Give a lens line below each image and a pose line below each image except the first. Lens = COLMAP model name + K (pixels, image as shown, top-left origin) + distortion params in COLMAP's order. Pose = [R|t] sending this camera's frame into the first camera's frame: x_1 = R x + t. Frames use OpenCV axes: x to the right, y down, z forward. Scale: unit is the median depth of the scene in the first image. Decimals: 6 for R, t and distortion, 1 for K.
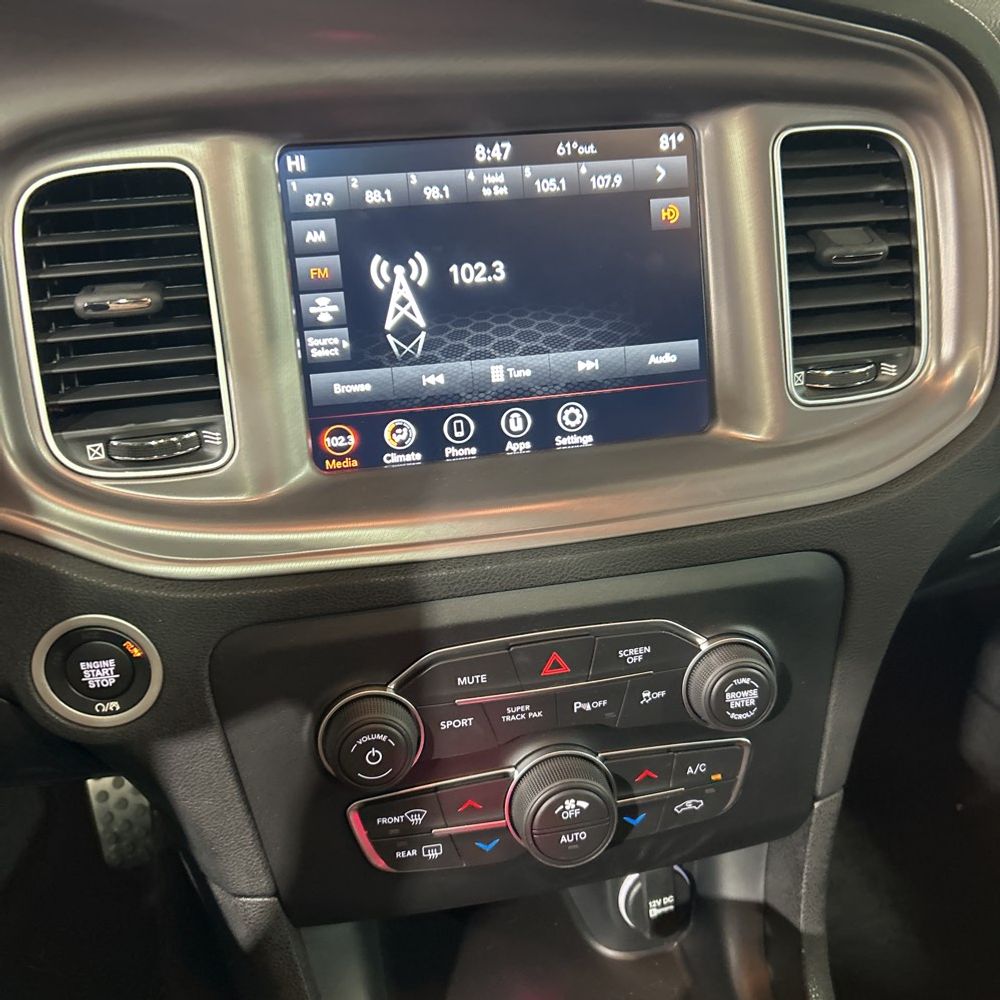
lens RADIAL K [[988.5, 0, 486.9], [0, 988.5, 493.0], [0, 0, 1]] dist [0.026192, -0.030787]
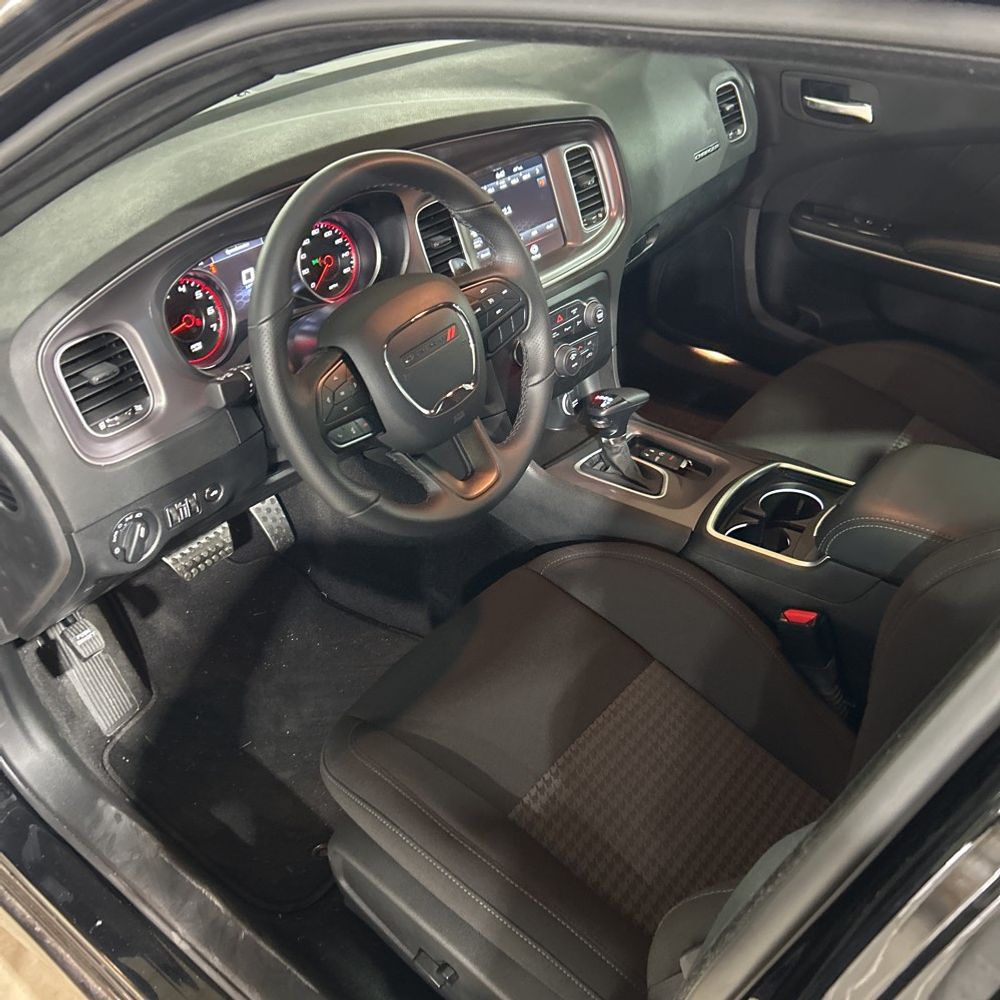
lens RADIAL K [[988.5, 0, 486.9], [0, 988.5, 493.0], [0, 0, 1]] dist [0.026192, -0.030787]
pose [[0.816868, -0.340518, 0.465591, -1.902917], [0.277112, 0.939580, 0.200993, -0.021518], [-0.505901, -0.035164, 0.861874, -1.842179]]
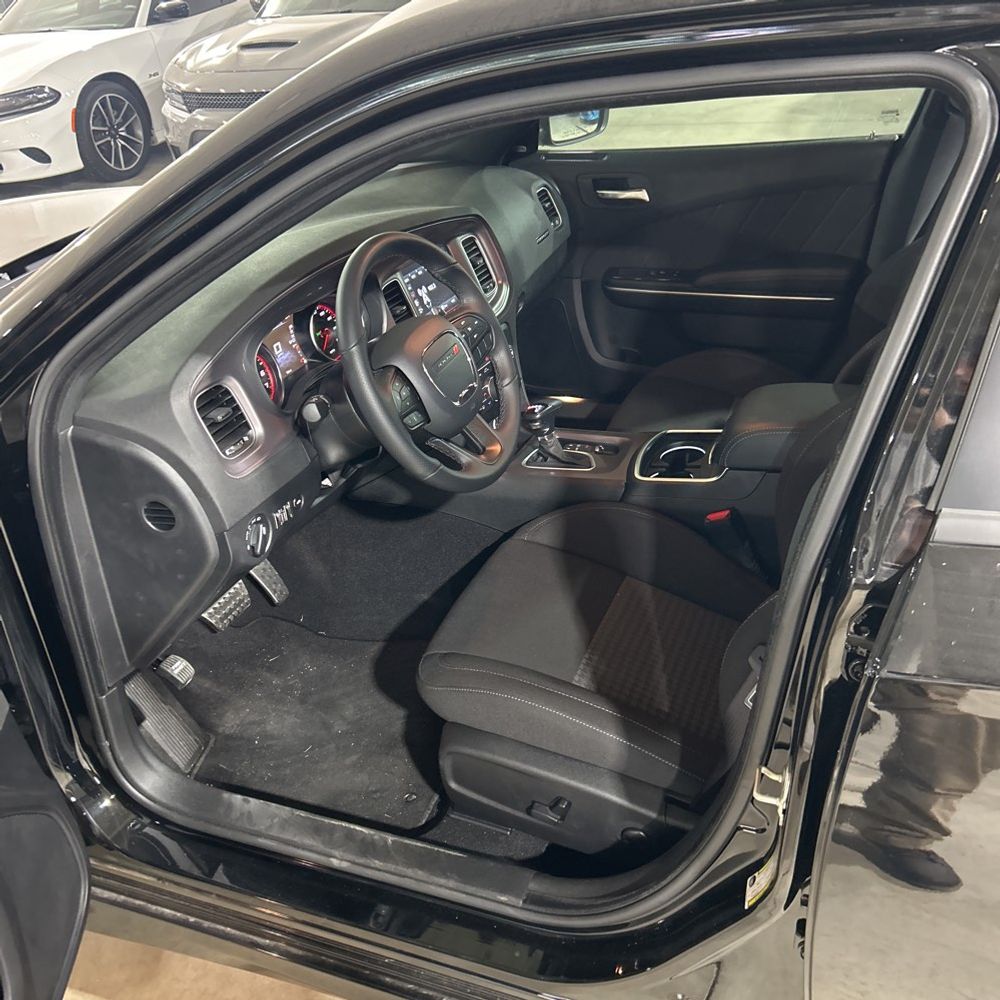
lens RADIAL K [[988.5, 0, 486.9], [0, 988.5, 493.0], [0, 0, 1]] dist [0.026192, -0.030787]
pose [[0.608523, -0.406878, 0.681286, -3.219686], [0.438782, 0.887881, 0.138343, 0.091677], [-0.661189, 0.214751, 0.718826, -2.124596]]
